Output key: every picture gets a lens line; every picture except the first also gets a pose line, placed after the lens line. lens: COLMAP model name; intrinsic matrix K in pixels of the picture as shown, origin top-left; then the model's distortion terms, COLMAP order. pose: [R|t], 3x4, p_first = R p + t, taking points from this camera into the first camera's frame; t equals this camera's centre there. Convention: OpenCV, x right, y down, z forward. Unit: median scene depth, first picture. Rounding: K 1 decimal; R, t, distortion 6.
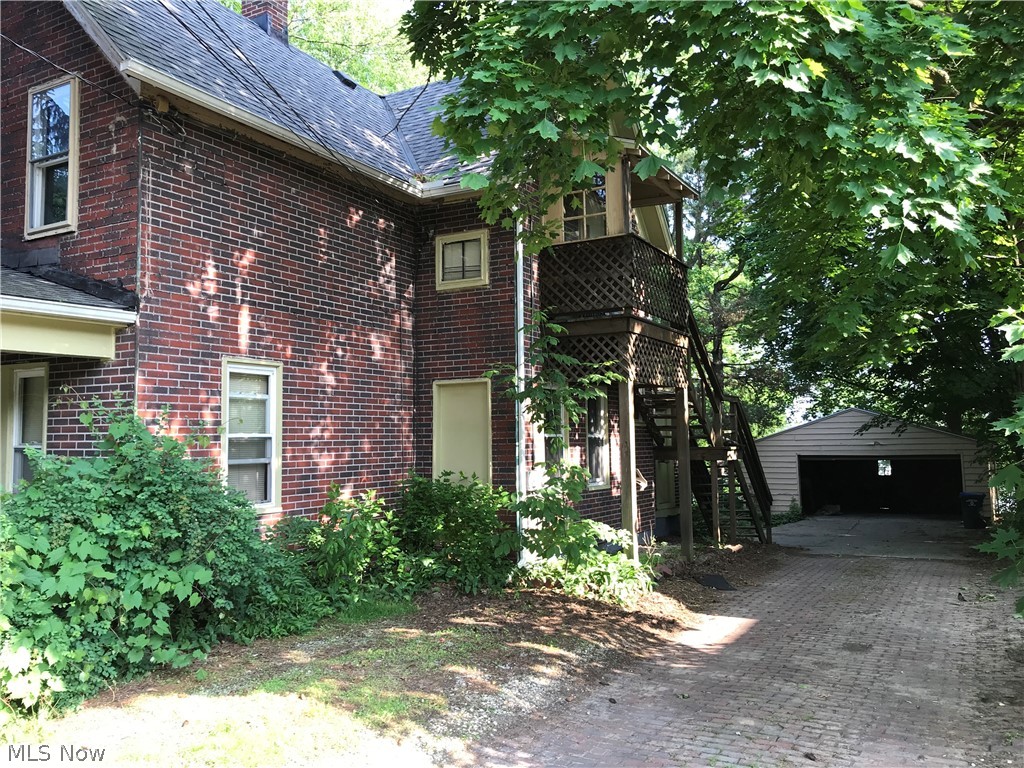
lens RADIAL K [[826.7, 0, 522.0], [0, 826.7, 380.4], [0, 0, 1]] dist [0.049193, -0.071530]
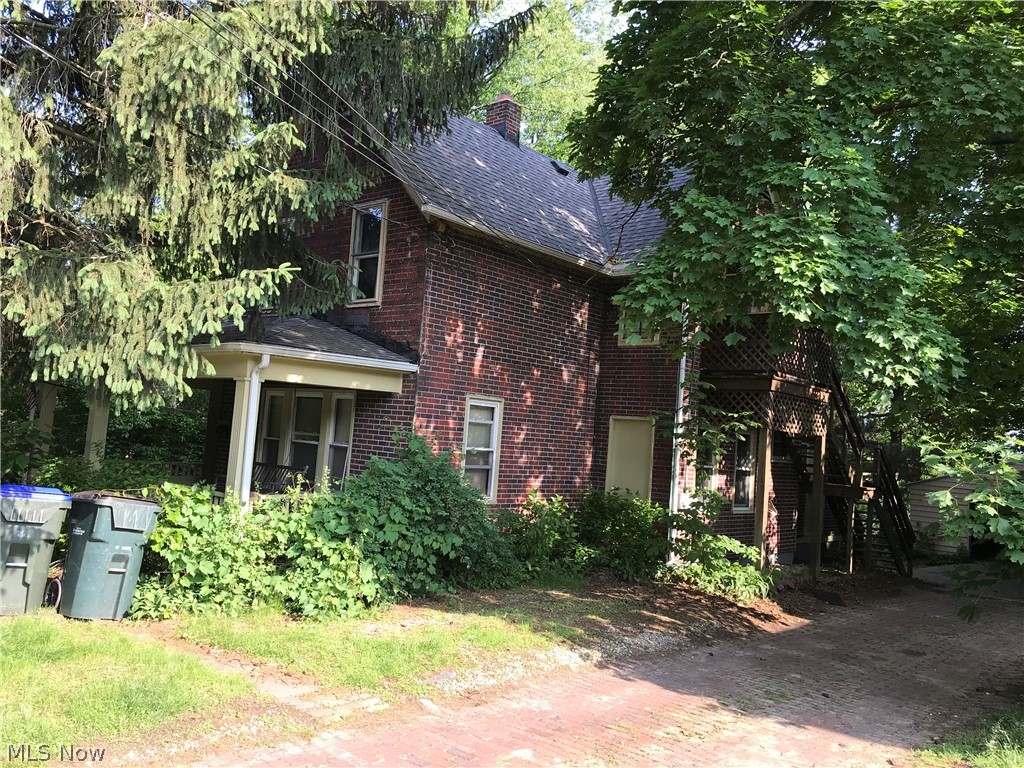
lens RADIAL K [[826.7, 0, 508.5], [0, 826.7, 377.1], [0, 0, 1]] dist [0.049193, -0.071530]
pose [[0.969535, 0.066981, -0.235616, 0.050001], [-0.068481, 0.997651, 0.001820, -0.065827], [0.235185, 0.014370, 0.971844, -0.386698]]
